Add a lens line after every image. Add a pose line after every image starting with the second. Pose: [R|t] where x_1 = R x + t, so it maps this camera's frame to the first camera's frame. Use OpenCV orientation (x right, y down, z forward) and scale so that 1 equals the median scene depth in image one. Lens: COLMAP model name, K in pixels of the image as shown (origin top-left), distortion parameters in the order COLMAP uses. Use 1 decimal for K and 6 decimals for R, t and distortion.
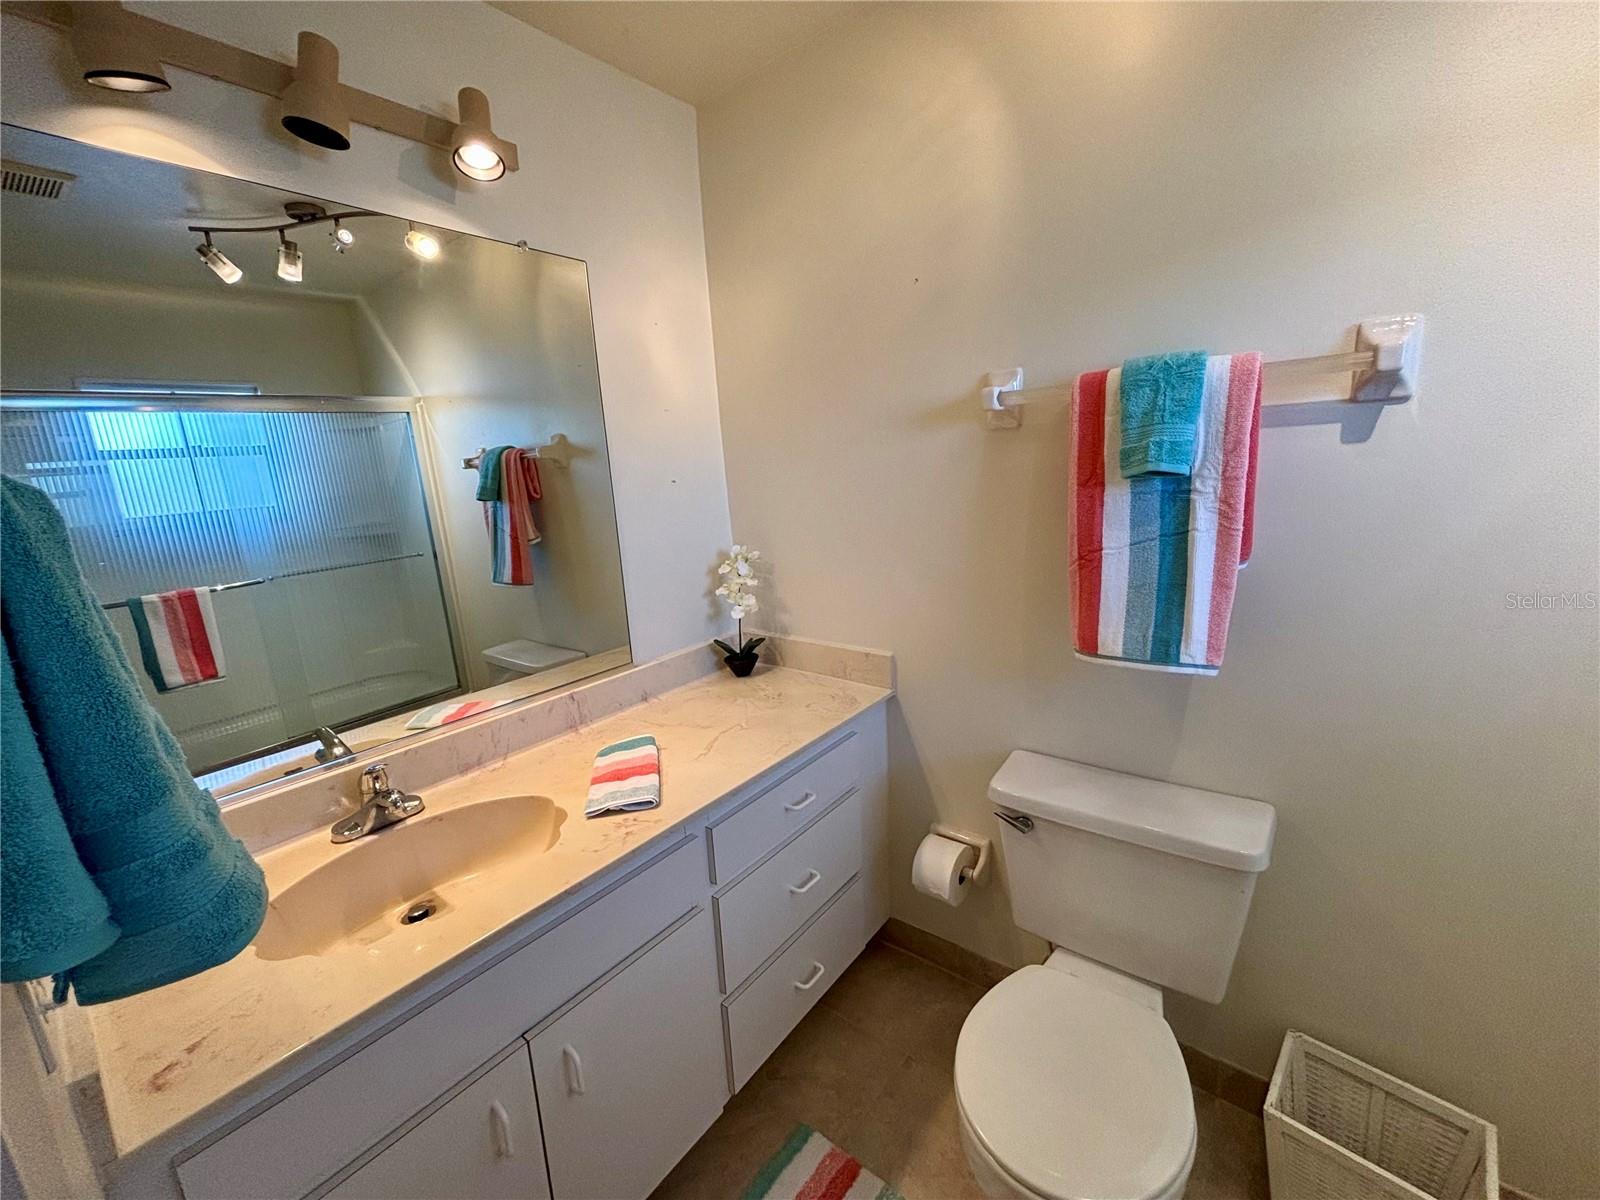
lens RADIAL K [[644.4, 0, 797.0], [0, 644.4, 595.7], [0, 0, 1]] dist [-0.000668, 0.000671]
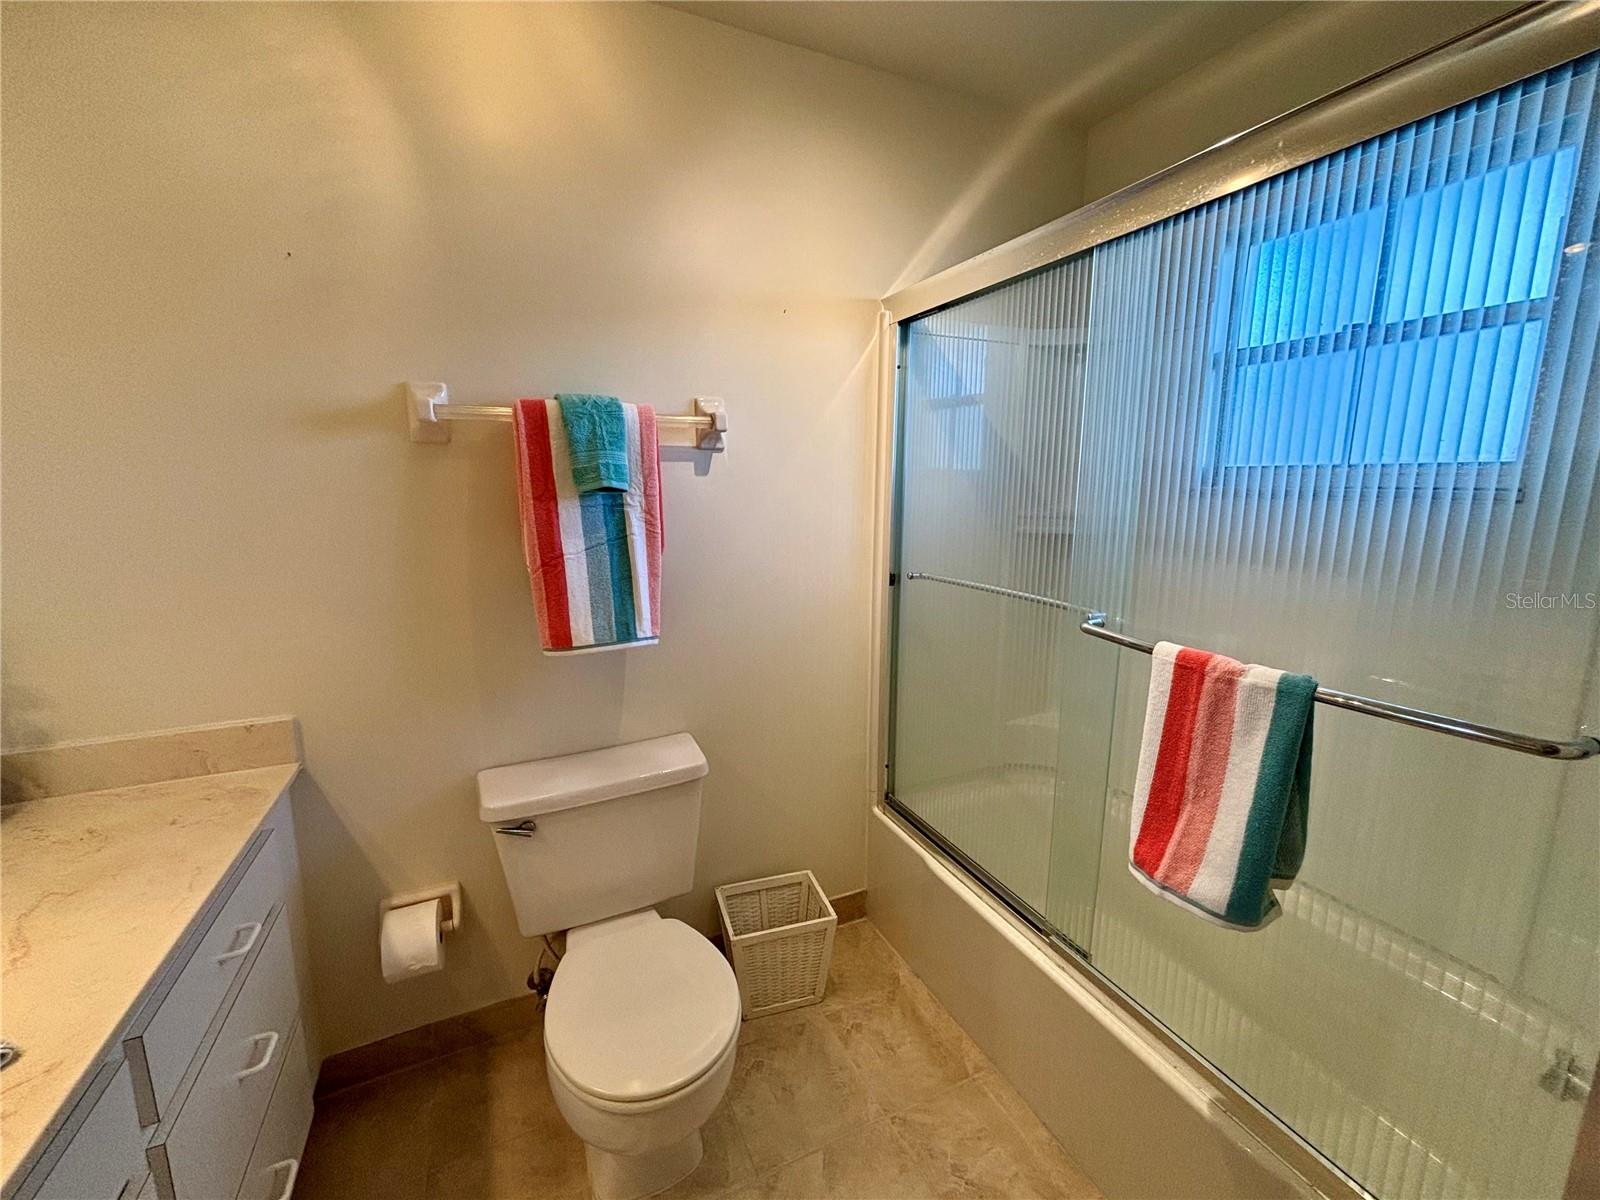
lens RADIAL K [[644.4, 0, 790.0], [0, 644.4, 596.6], [0, 0, 1]] dist [-0.000668, 0.000671]
pose [[0.454106, -0.097322, 0.885616, -0.351891], [0.163777, 0.986196, 0.024398, 0.037332], [-0.875765, 0.133964, 0.463777, 0.122403]]
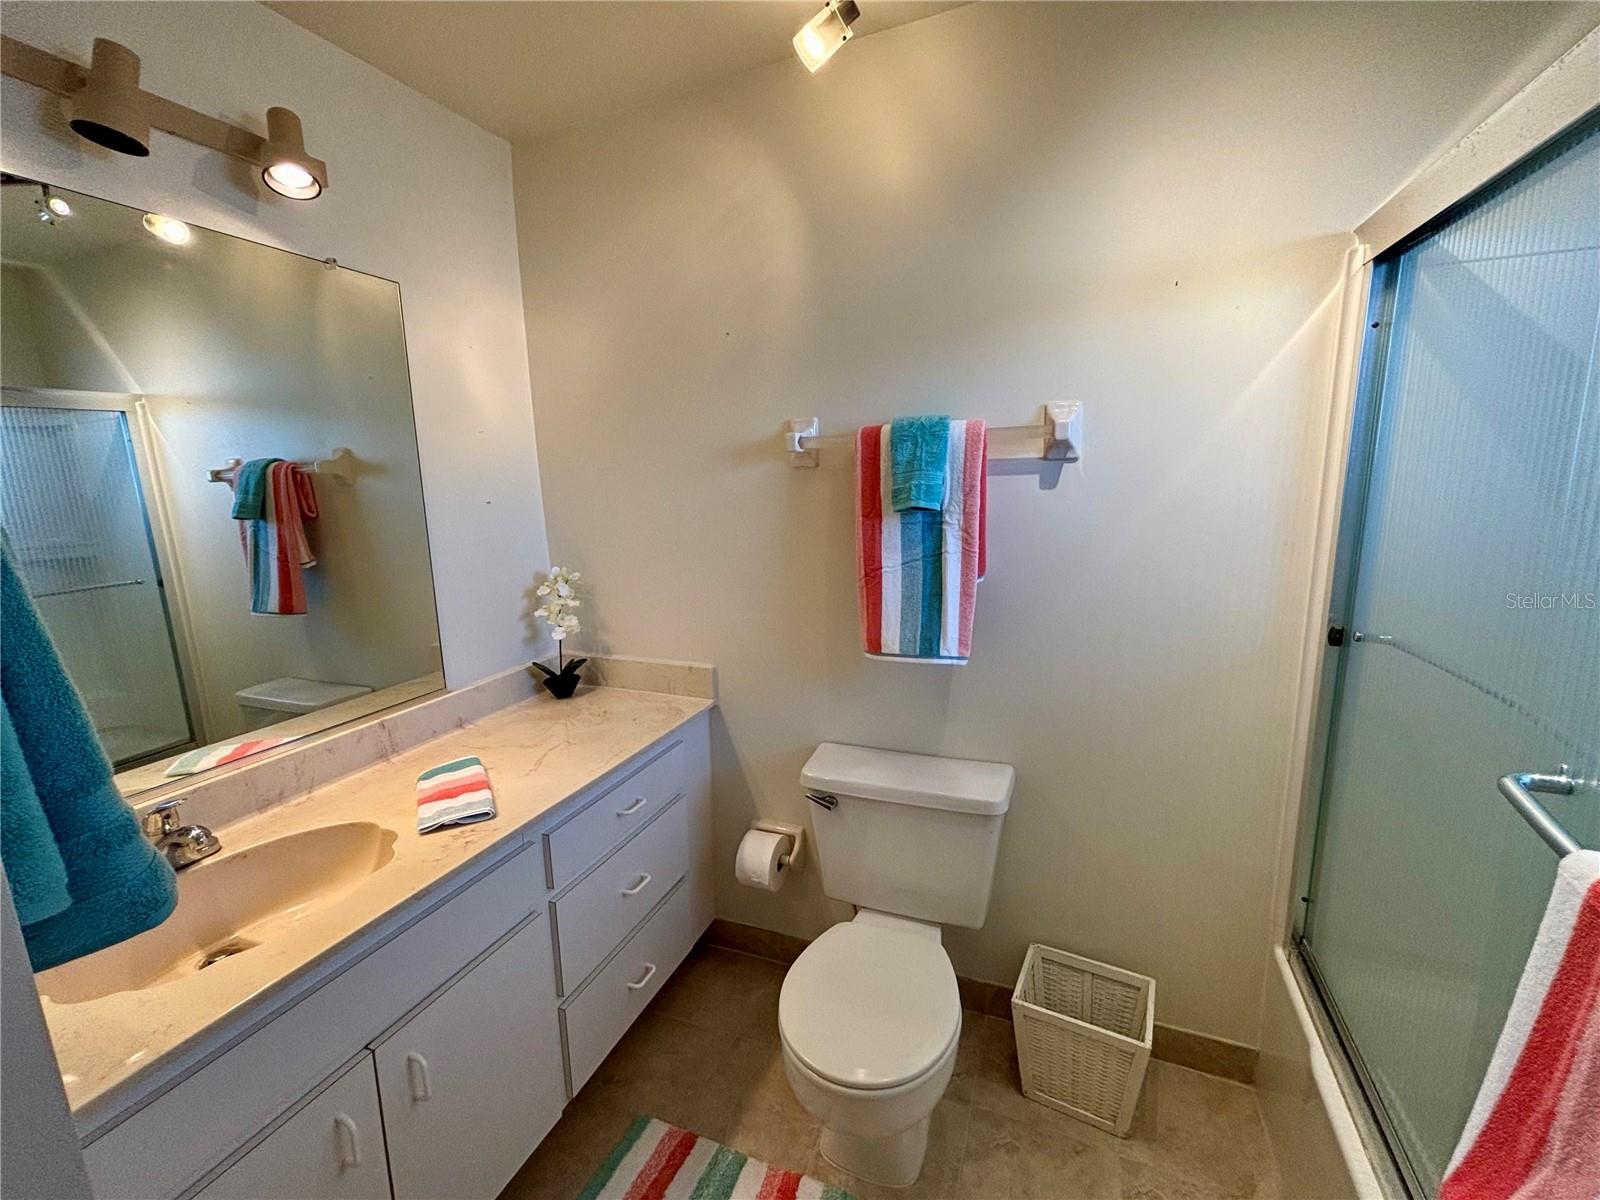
lens RADIAL K [[676.9, 0, 796.2], [0, 676.9, 593.3], [0, 0, 1]] dist [0.007923, -0.000798]
pose [[0.958849, -0.014908, 0.283524, -0.053548], [0.027536, 0.998796, -0.040607, 0.024491], [-0.282577, 0.046743, 0.958105, -0.192500]]
